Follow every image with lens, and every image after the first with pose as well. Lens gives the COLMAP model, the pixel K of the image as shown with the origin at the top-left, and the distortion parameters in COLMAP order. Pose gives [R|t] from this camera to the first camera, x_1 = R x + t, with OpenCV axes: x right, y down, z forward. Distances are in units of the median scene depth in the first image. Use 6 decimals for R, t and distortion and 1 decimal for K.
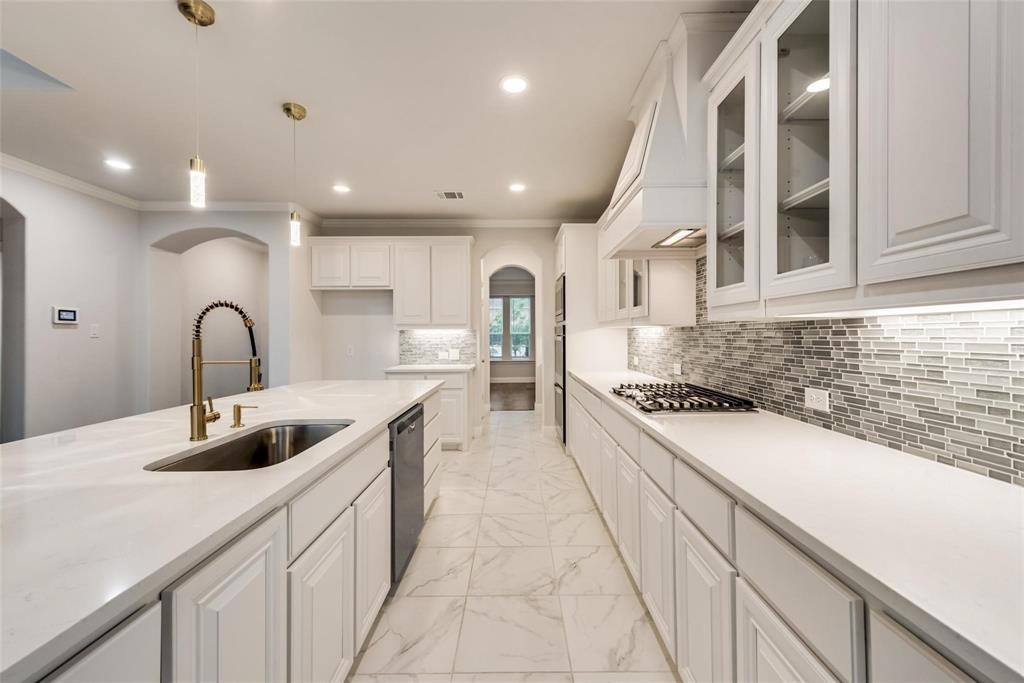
lens RADIAL K [[401.9, 0, 511.9], [0, 401.9, 336.9], [0, 0, 1]] dist [0.007782, -0.000689]
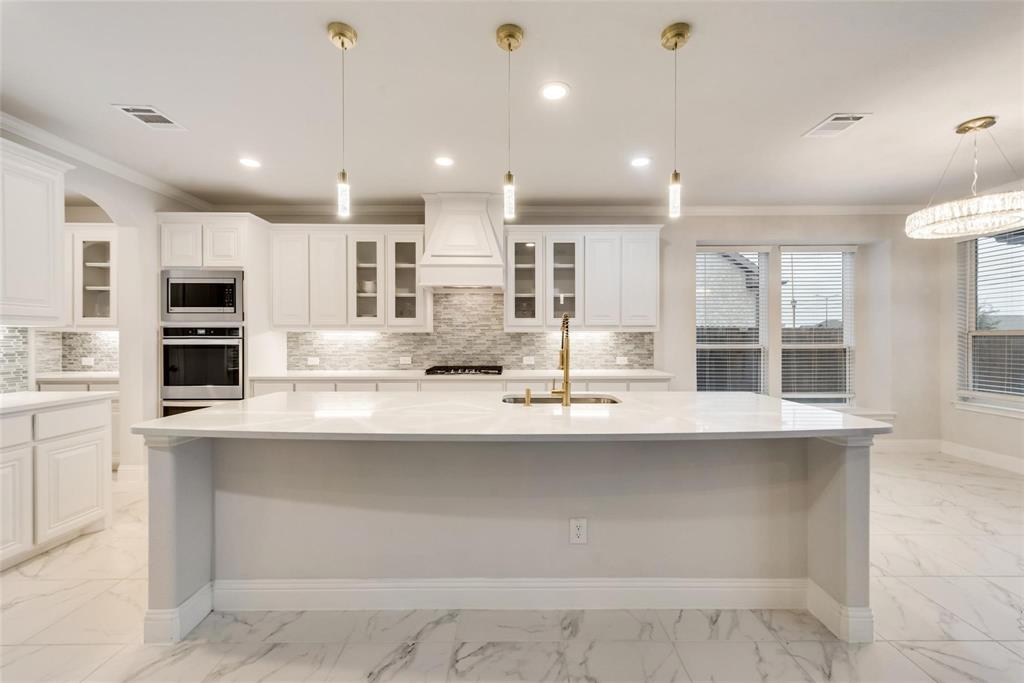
lens RADIAL K [[401.9, 0, 510.6], [0, 401.9, 339.0], [0, 0, 1]] dist [0.007782, -0.000689]
pose [[0.001321, -0.002120, 0.999997, -1.898997], [0.006617, 0.999976, 0.002111, -0.002291], [-0.999977, 0.006614, 0.001335, 1.032774]]
